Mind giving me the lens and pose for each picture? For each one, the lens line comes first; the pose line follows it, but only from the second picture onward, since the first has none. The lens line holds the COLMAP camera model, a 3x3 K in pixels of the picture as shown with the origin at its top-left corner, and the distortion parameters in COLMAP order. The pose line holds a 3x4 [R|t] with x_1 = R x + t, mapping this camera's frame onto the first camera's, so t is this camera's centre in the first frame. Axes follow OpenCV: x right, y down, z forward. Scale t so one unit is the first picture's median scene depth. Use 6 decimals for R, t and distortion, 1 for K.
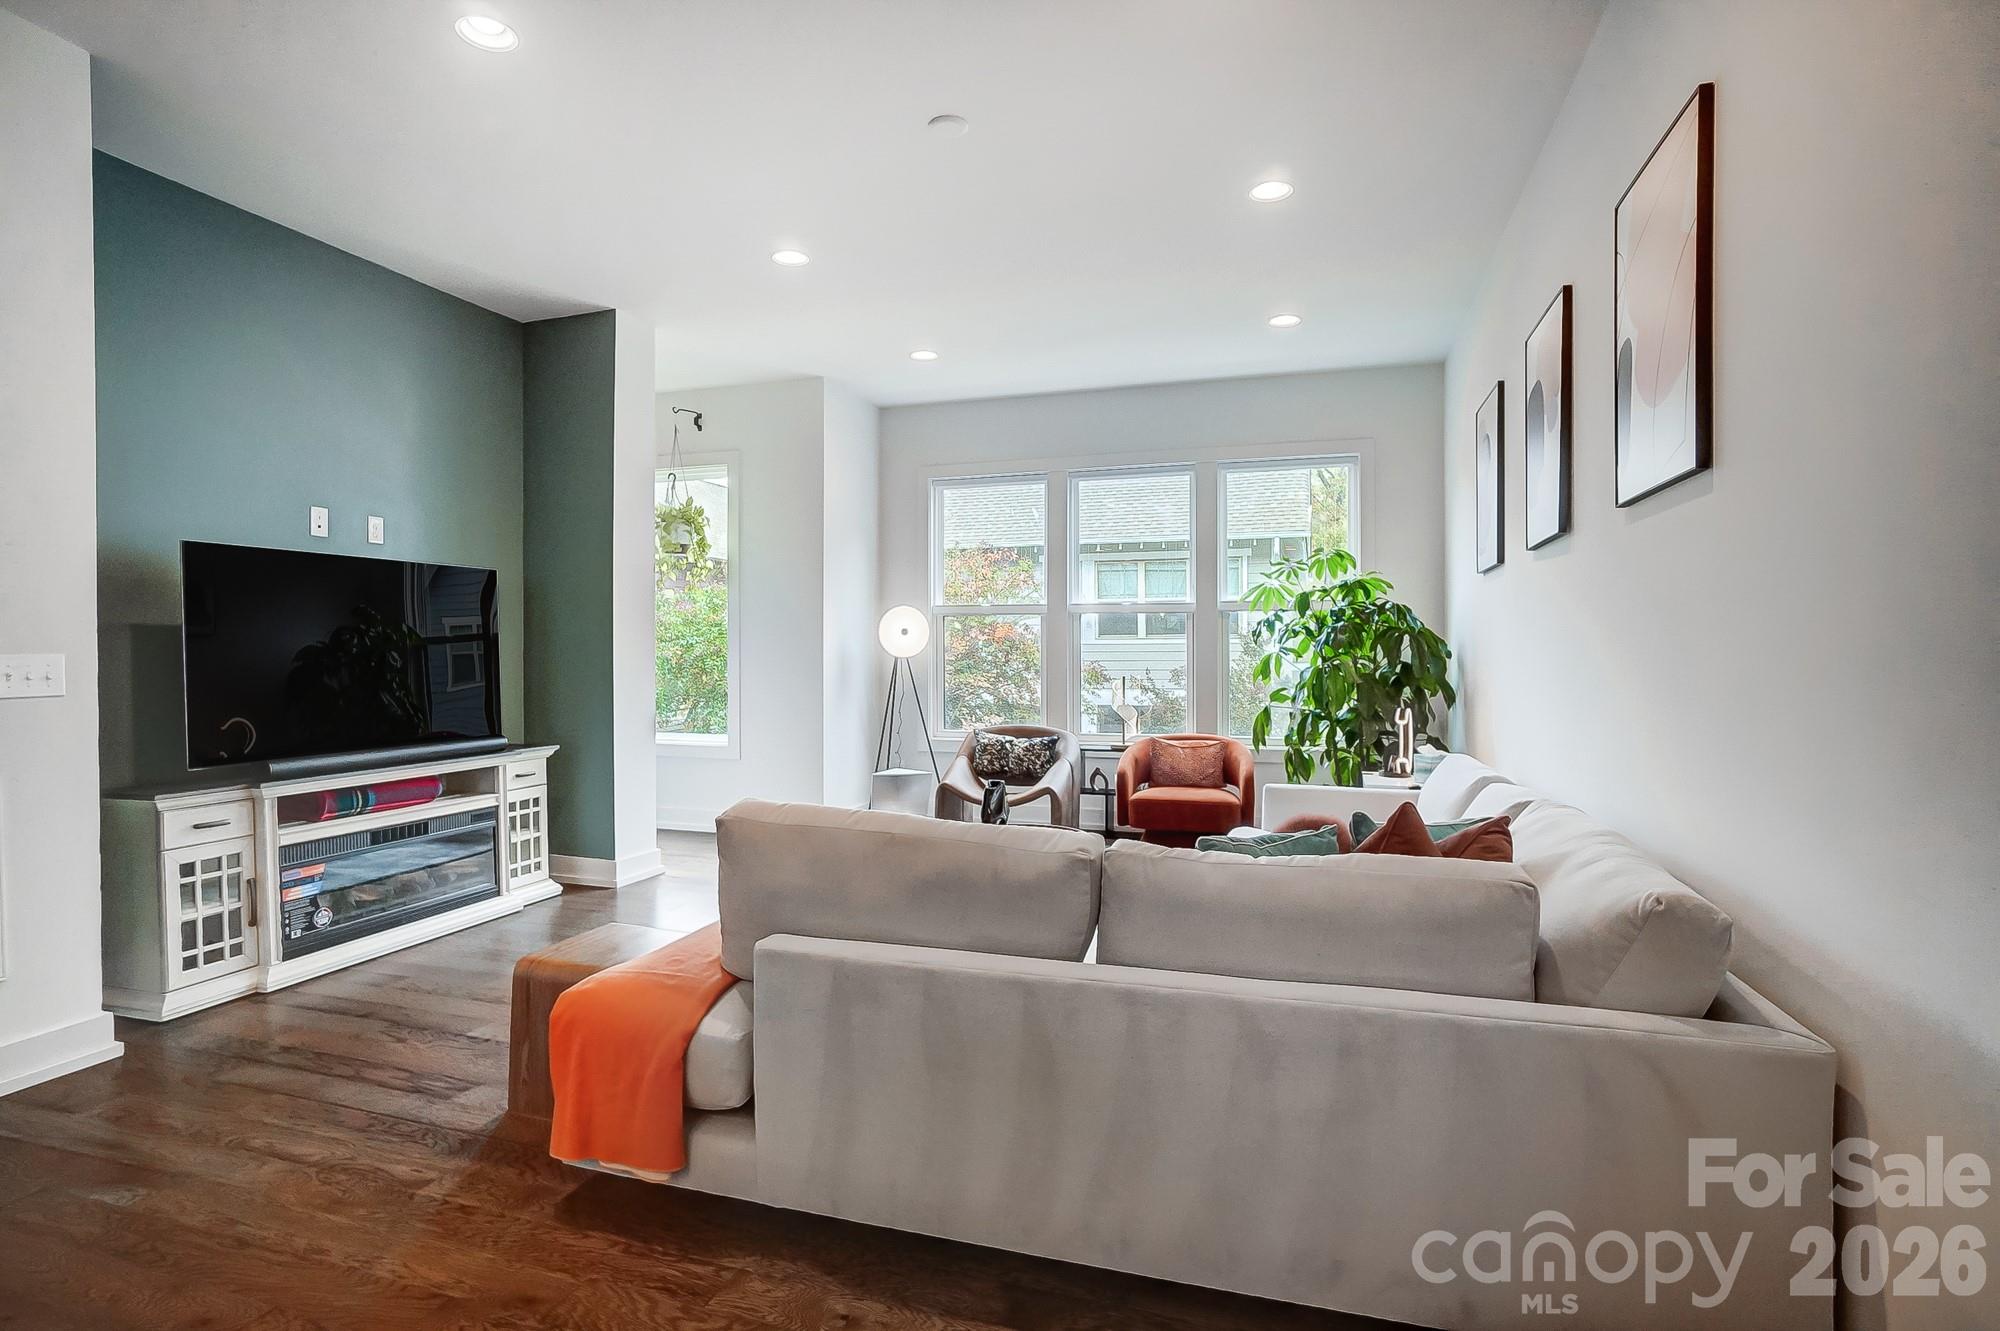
lens RADIAL K [[944.5, 0, 1015.2], [0, 944.5, 657.9], [0, 0, 1]] dist [-0.018439, -0.000146]
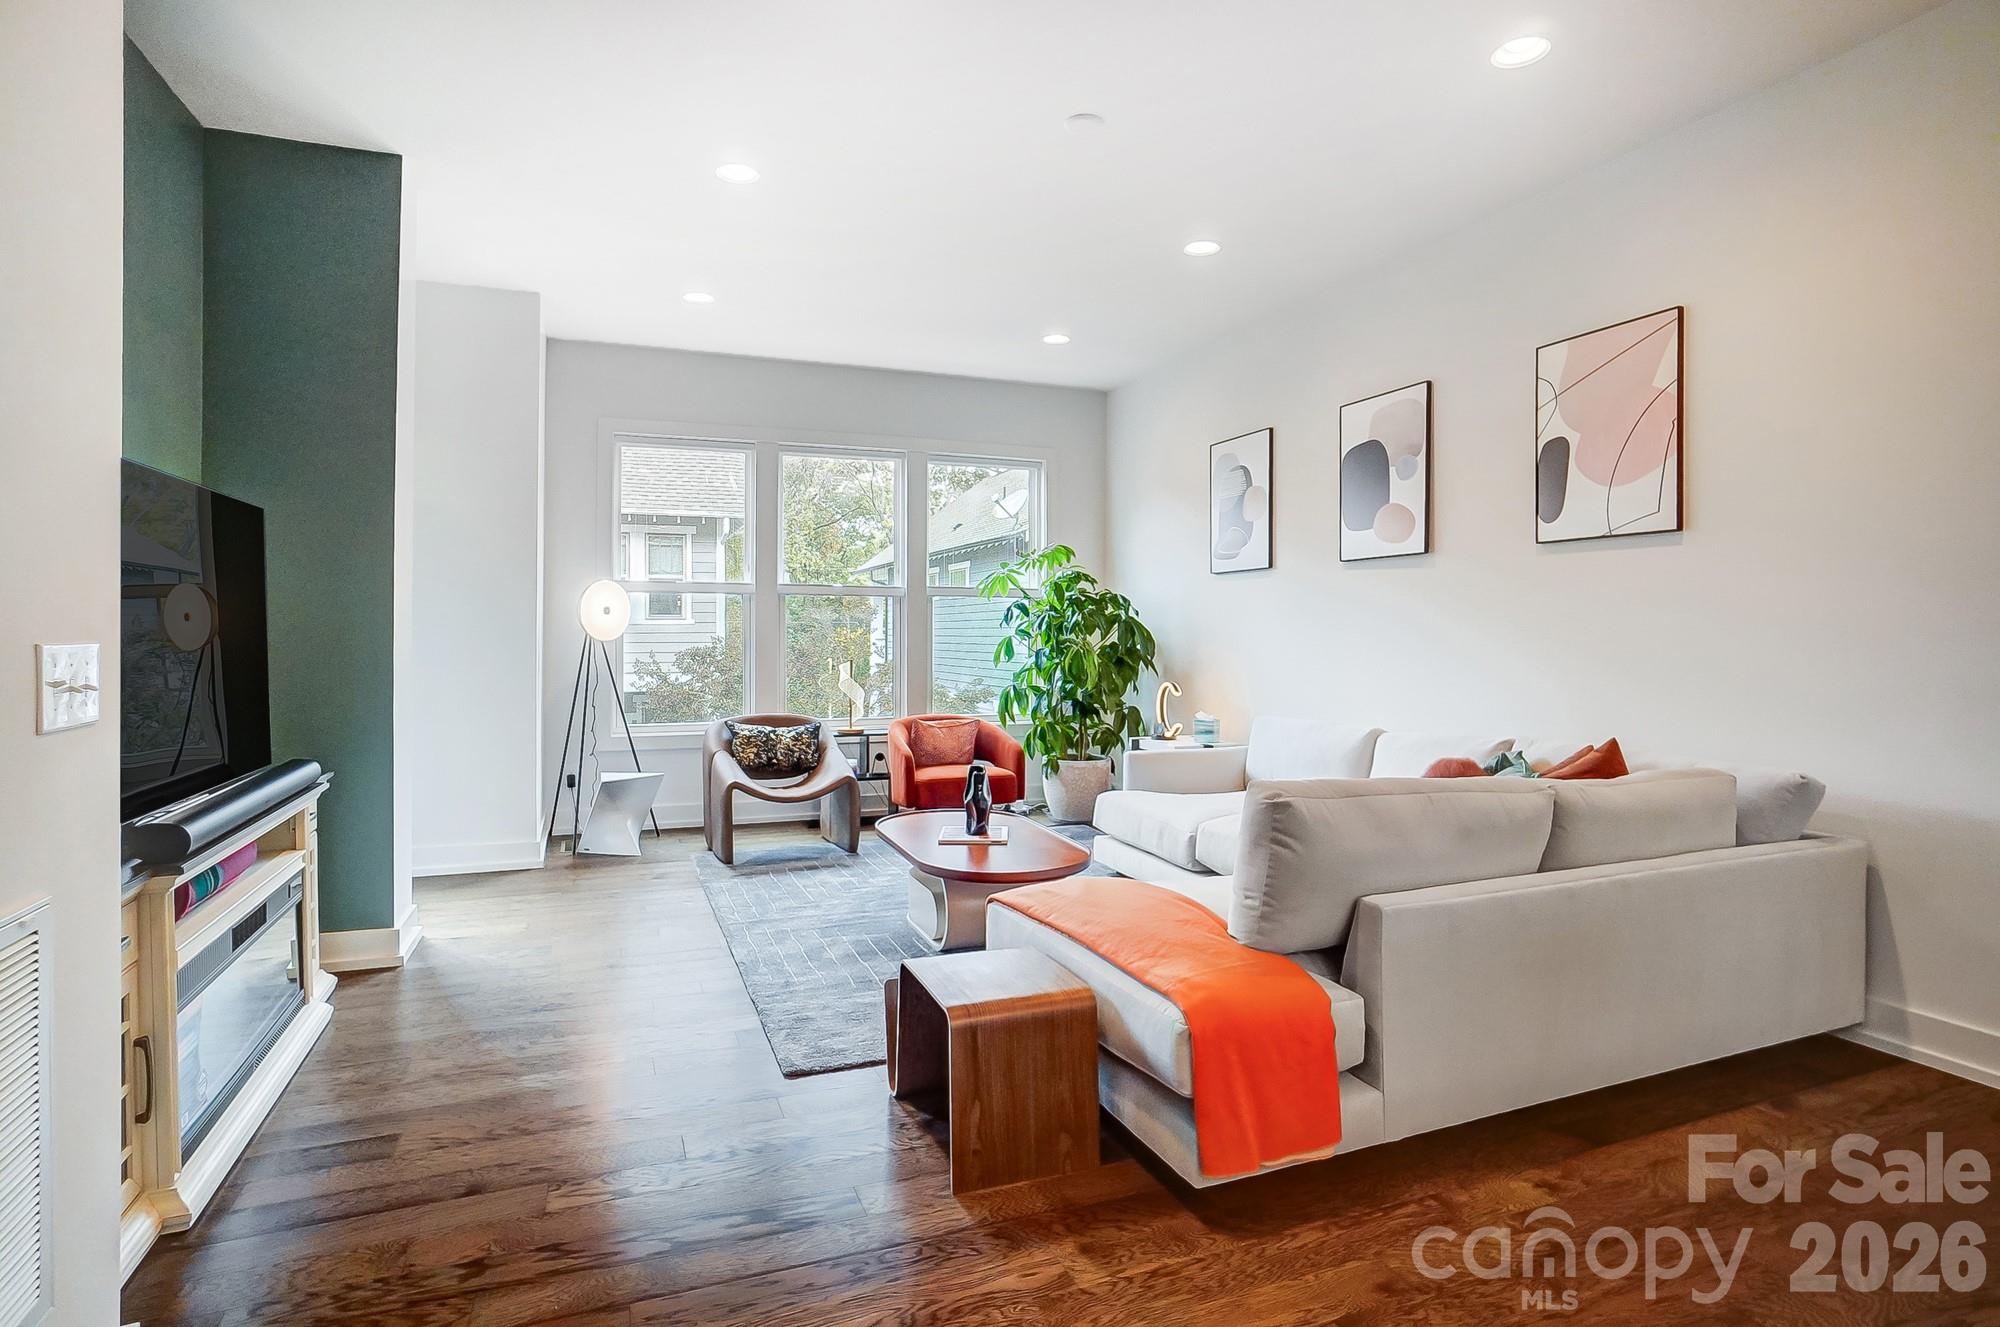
lens RADIAL K [[944.5, 0, 1015.2], [0, 944.5, 655.9], [0, 0, 1]] dist [-0.018439, -0.000146]
pose [[0.793172, -0.014507, 0.608825, -0.384572], [0.003140, 0.999800, 0.019734, -0.003561], [-0.608990, -0.013741, 0.793059, 0.121077]]
